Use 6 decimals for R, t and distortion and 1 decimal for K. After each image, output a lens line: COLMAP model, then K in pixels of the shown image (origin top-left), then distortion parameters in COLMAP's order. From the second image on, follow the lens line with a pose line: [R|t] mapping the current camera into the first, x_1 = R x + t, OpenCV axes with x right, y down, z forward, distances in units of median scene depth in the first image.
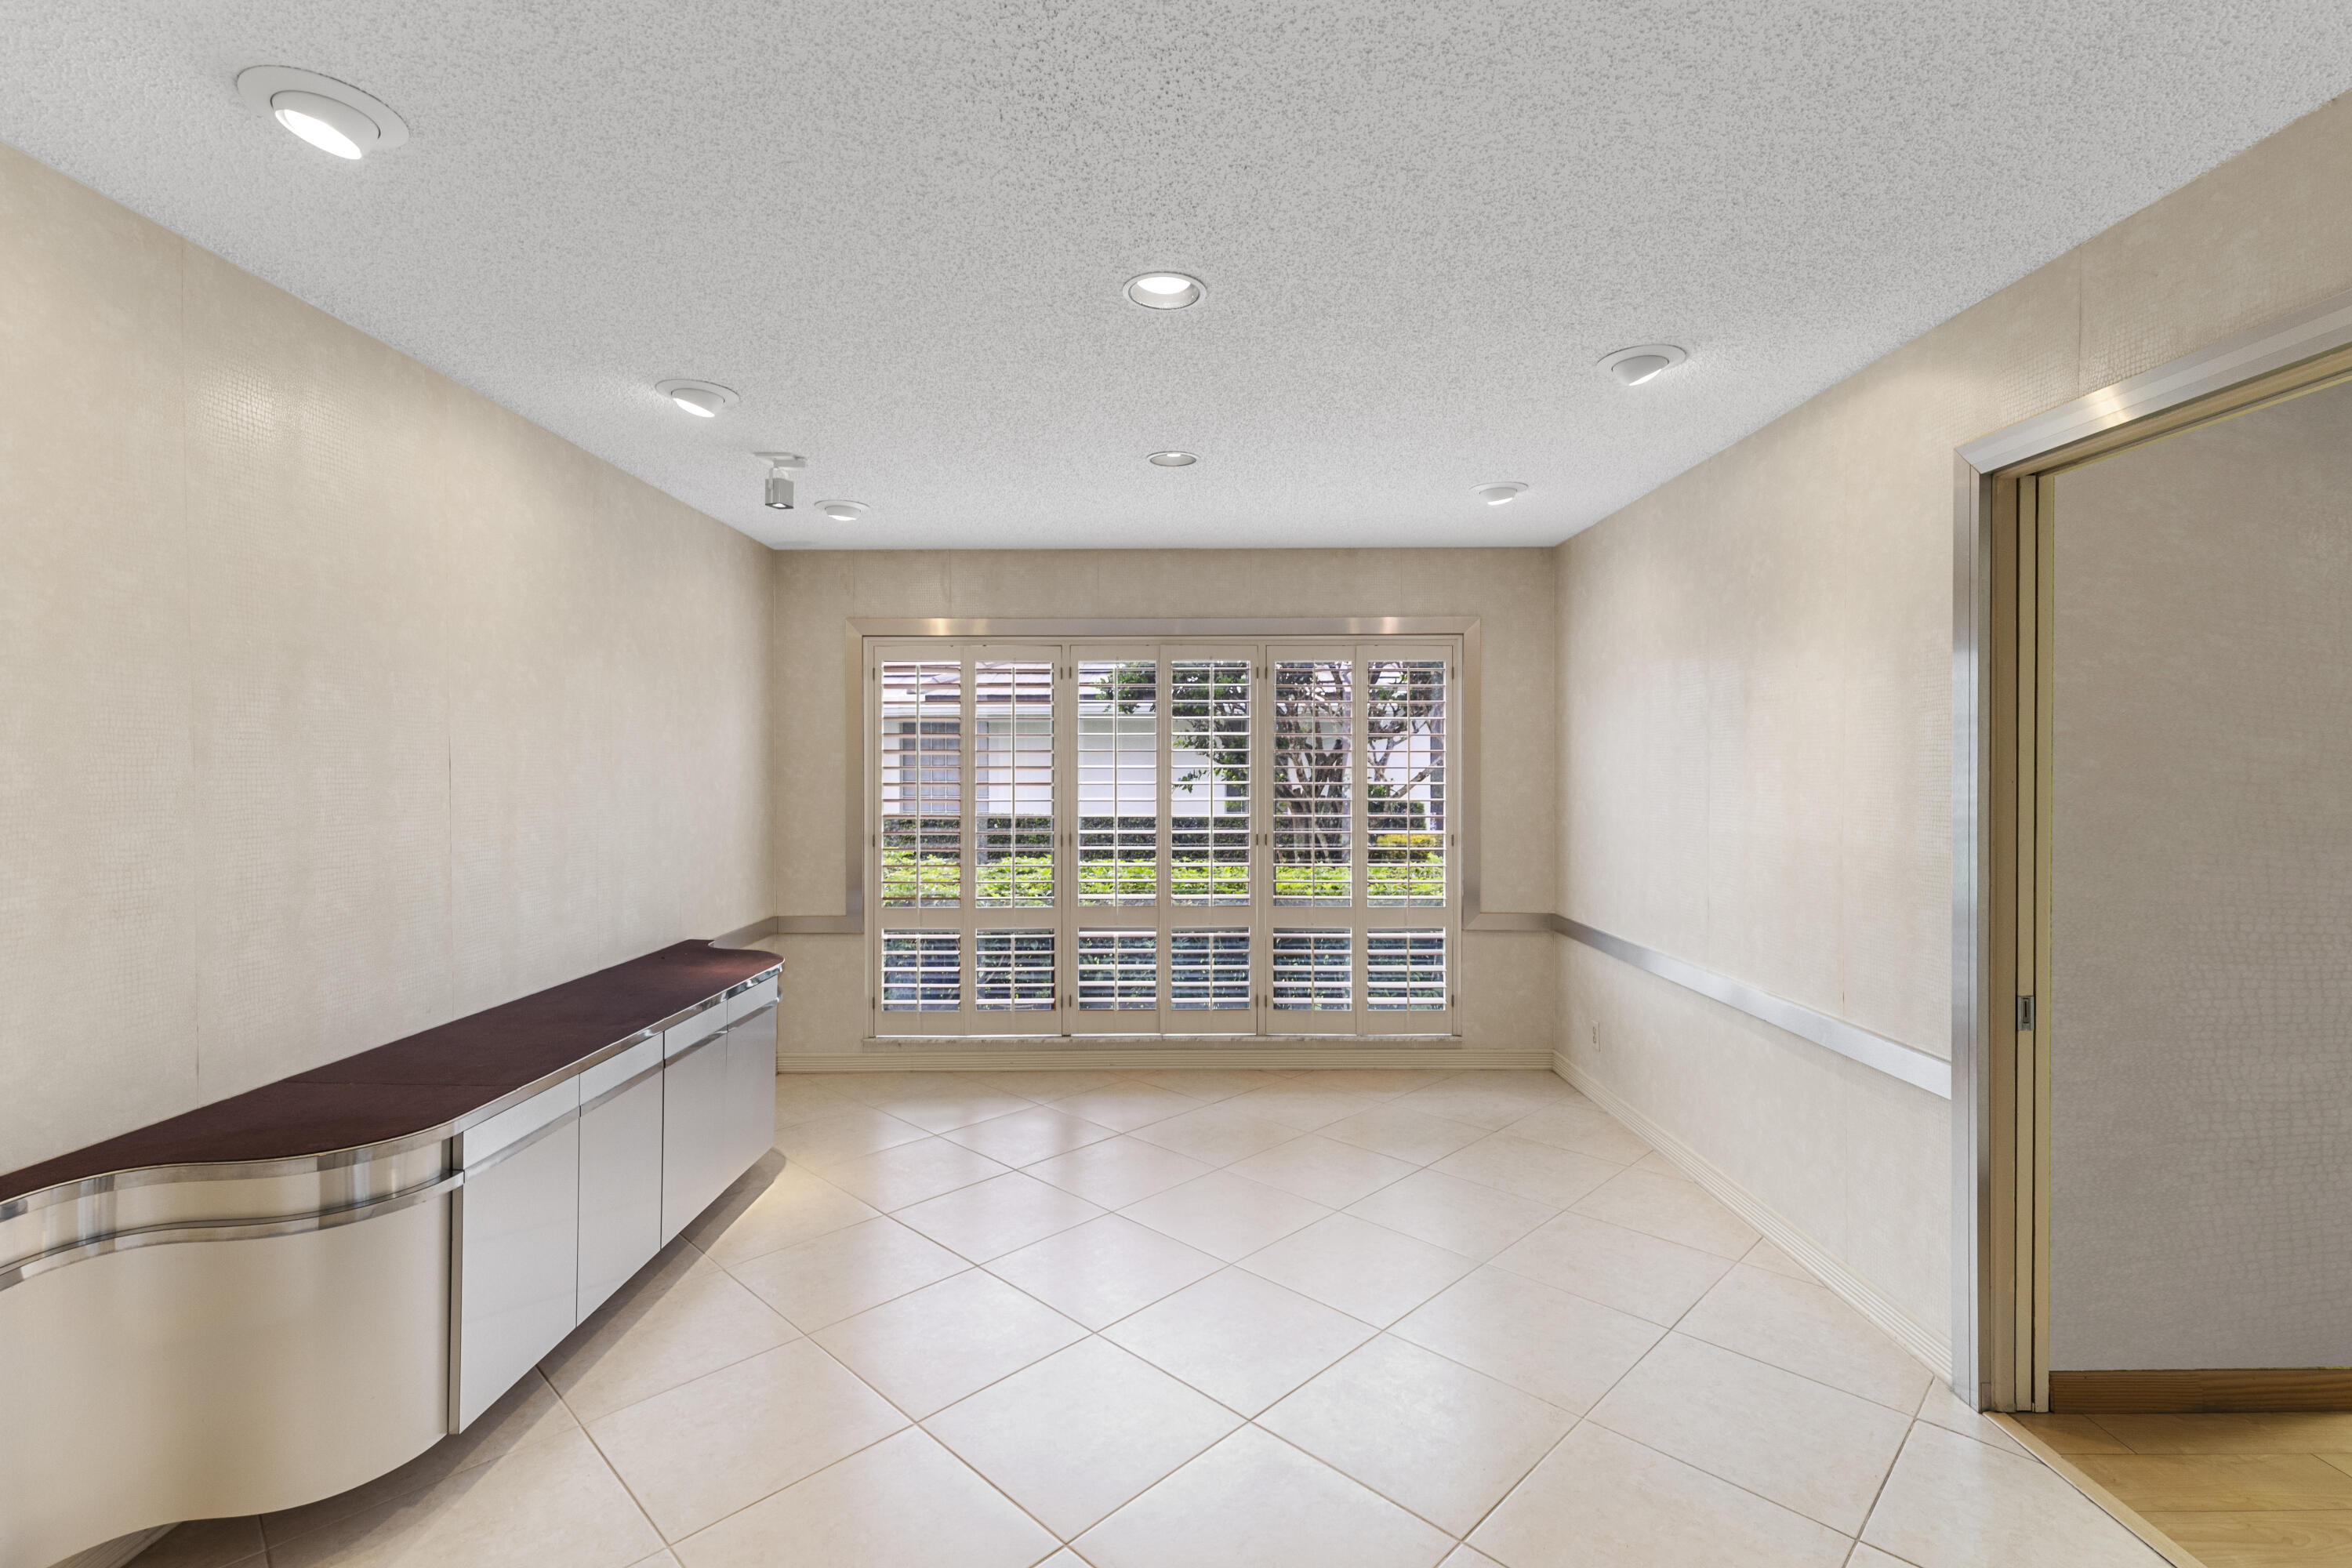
lens RADIAL K [[1070.3, 0, 1177.5], [0, 1070.3, 782.5], [0, 0, 1]] dist [0.002021, -0.000145]
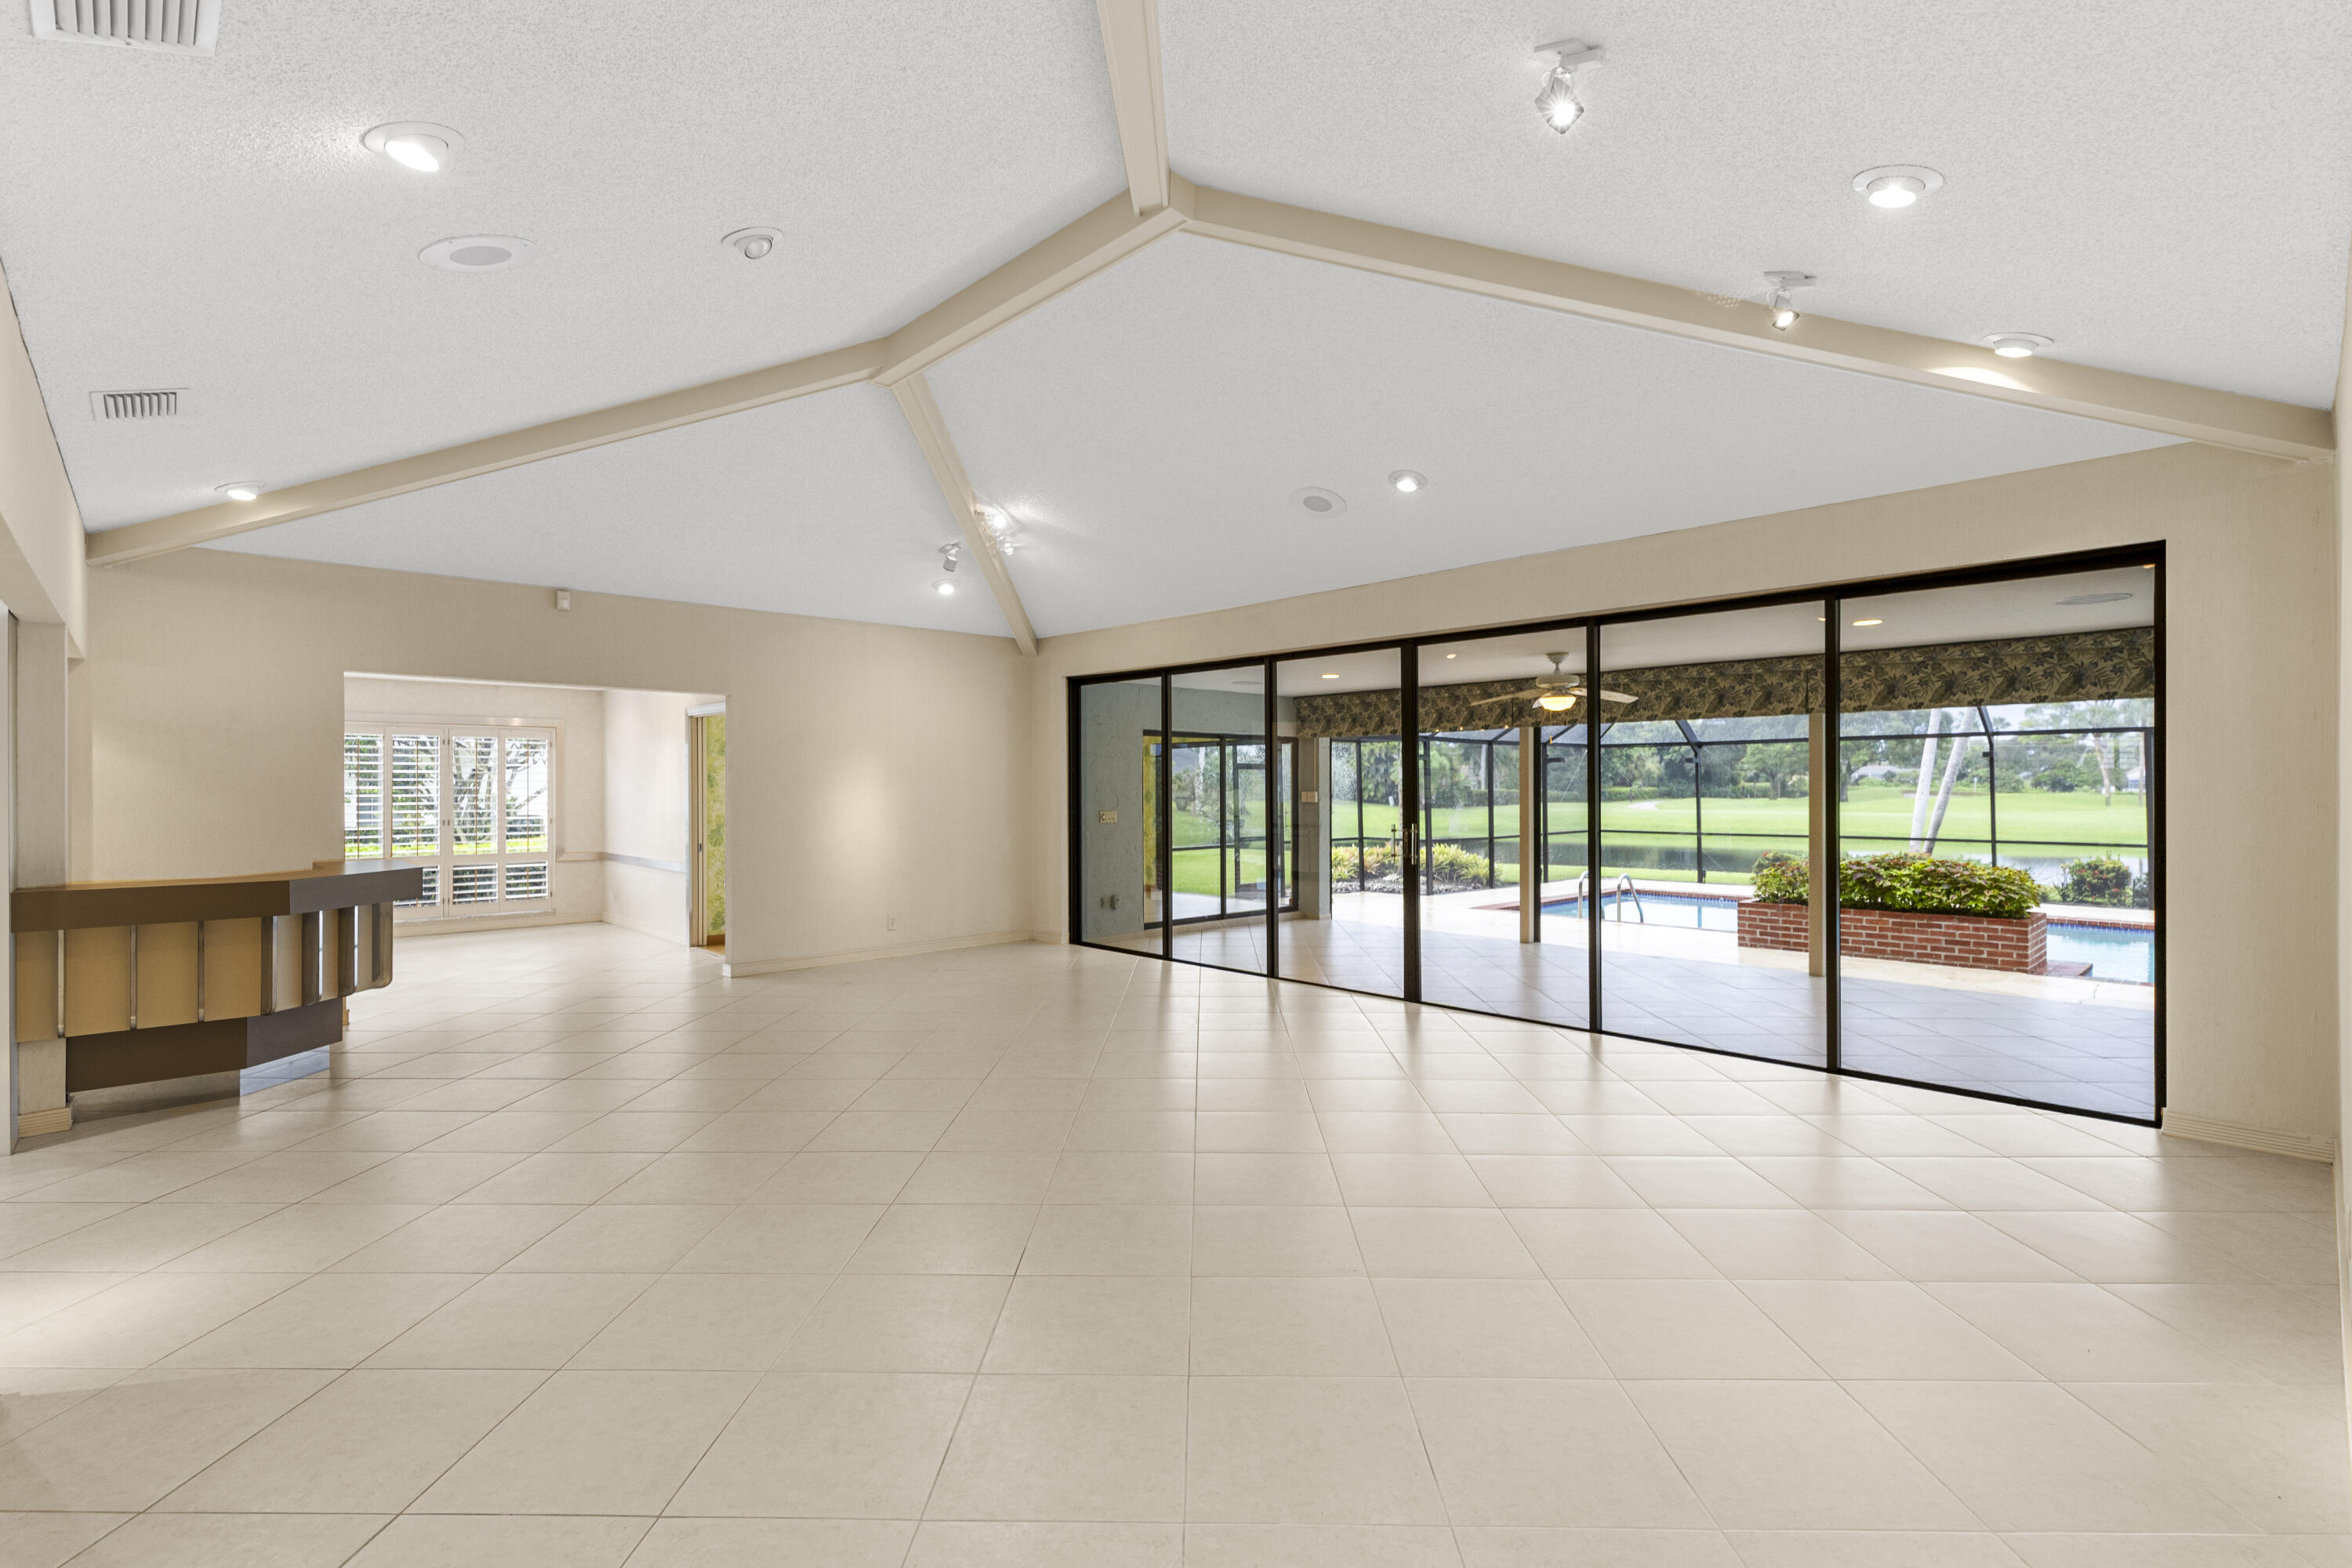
lens RADIAL K [[1070.3, 0, 1177.6], [0, 1070.3, 791.2], [0, 0, 1]] dist [0.002021, -0.000145]
pose [[0.722374, -0.004099, 0.691490, -0.333739], [0.009430, 0.999948, -0.003923, 0.013772], [-0.691438, 0.009355, 0.722375, -1.480318]]
